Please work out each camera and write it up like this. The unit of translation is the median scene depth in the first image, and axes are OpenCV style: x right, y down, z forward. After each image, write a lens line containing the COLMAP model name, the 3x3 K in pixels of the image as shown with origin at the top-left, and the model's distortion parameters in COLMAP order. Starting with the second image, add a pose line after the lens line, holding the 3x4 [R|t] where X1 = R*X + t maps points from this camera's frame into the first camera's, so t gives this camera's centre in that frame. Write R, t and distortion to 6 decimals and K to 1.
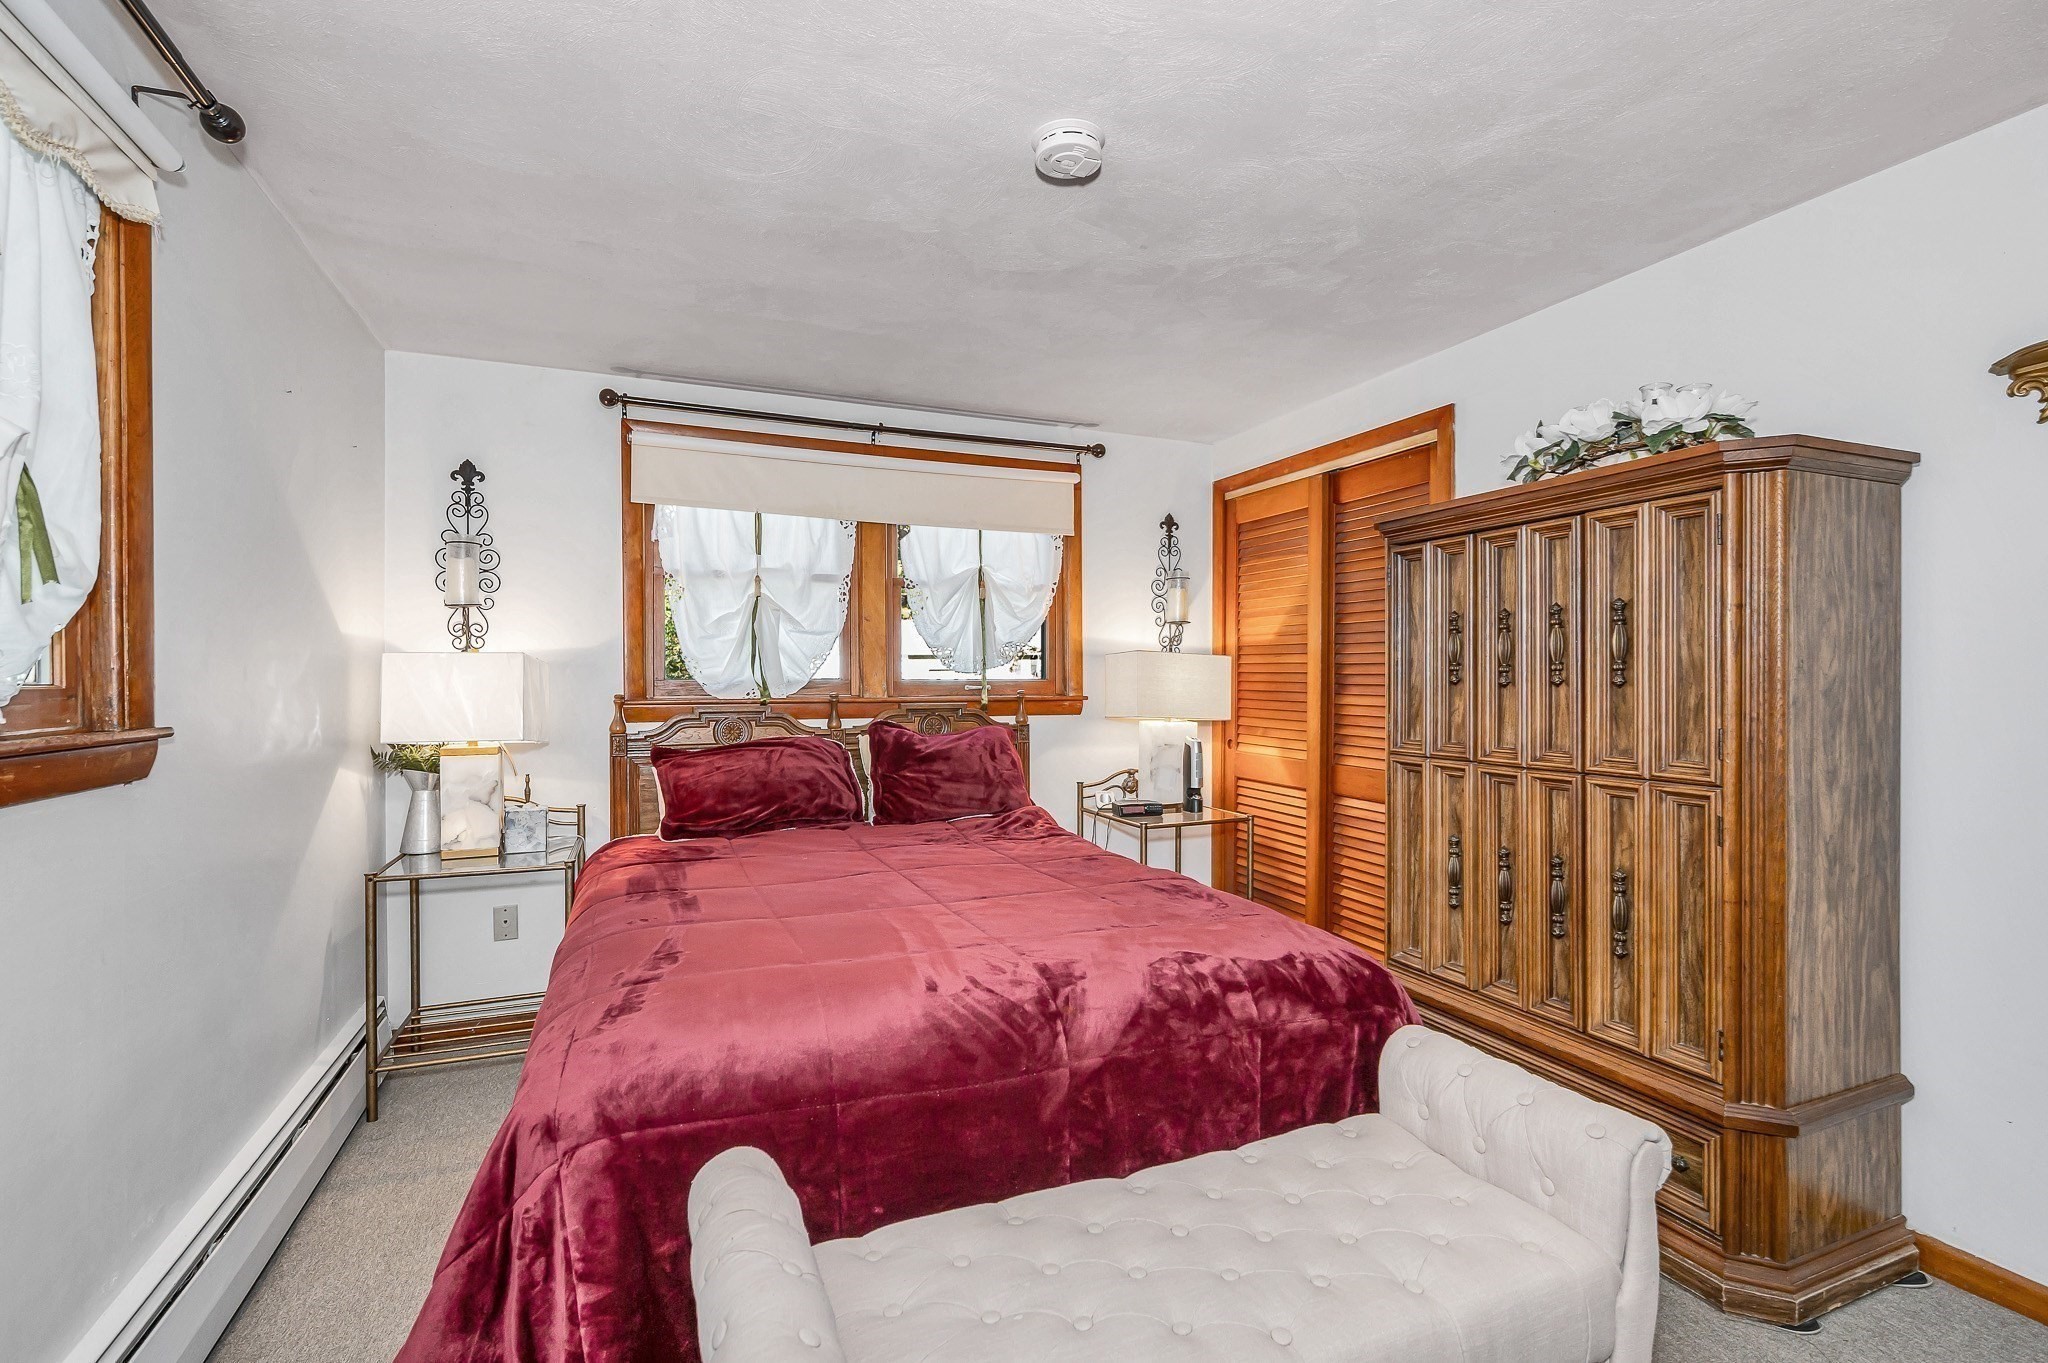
lens RADIAL K [[910.7, 0, 1024.0], [0, 910.7, 681.5], [0, 0, 1]] dist [0.000646, 0.000114]
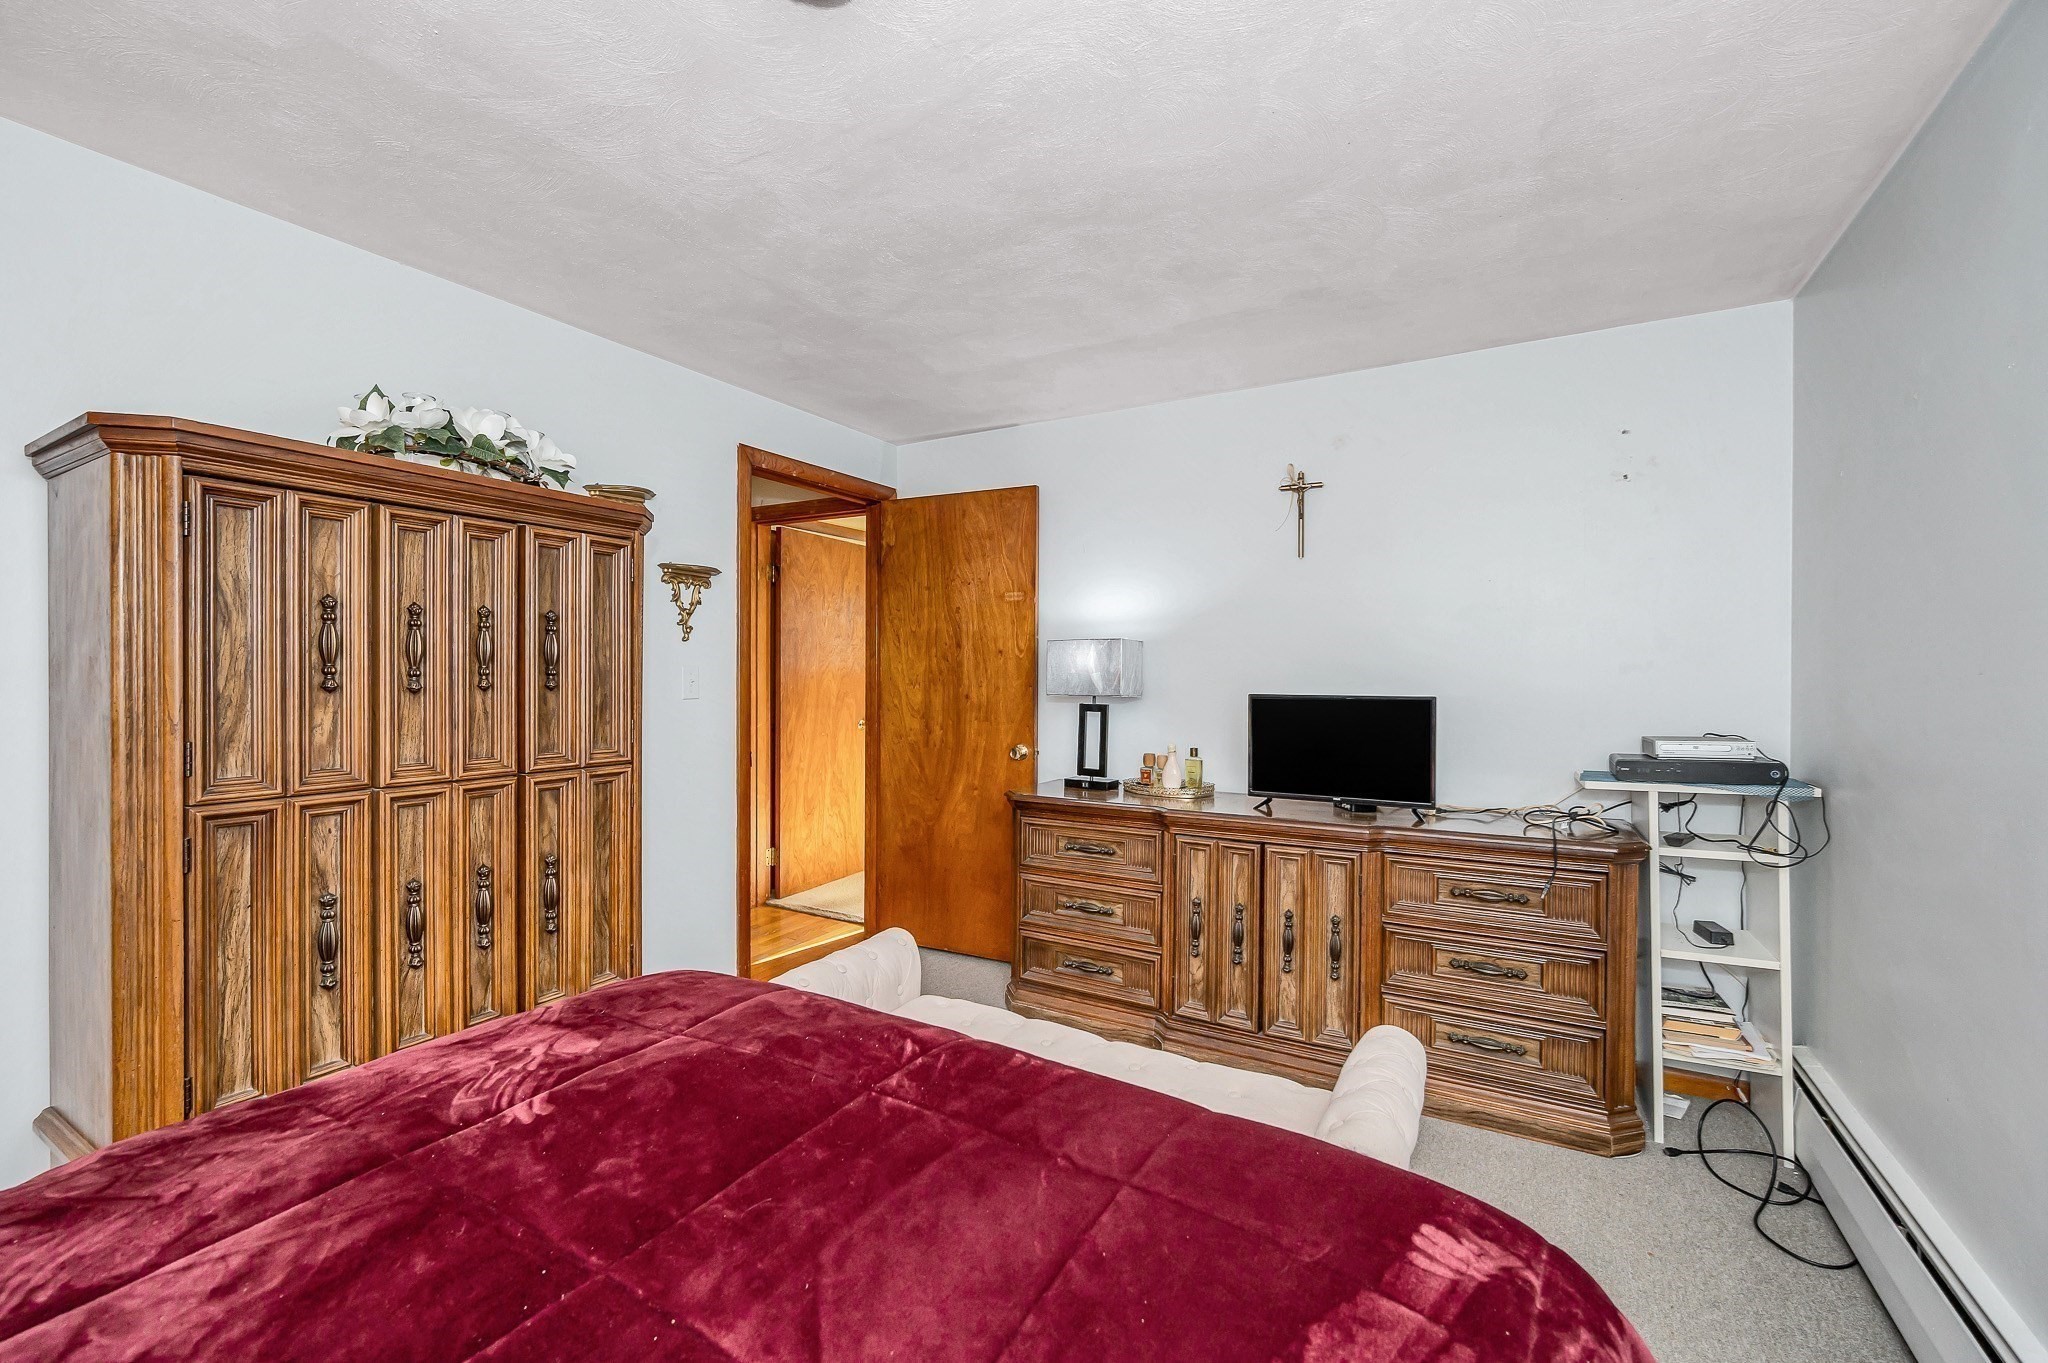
lens RADIAL K [[842.2, 0, 1024.0], [0, 842.2, 681.5], [0, 0, 1]] dist [-0.000284, -0.000053]
pose [[-0.604871, 0.003057, 0.796317, -0.487470], [0.009068, 0.999954, 0.003049, -0.002624], [-0.796272, 0.009065, -0.604871, 1.097602]]
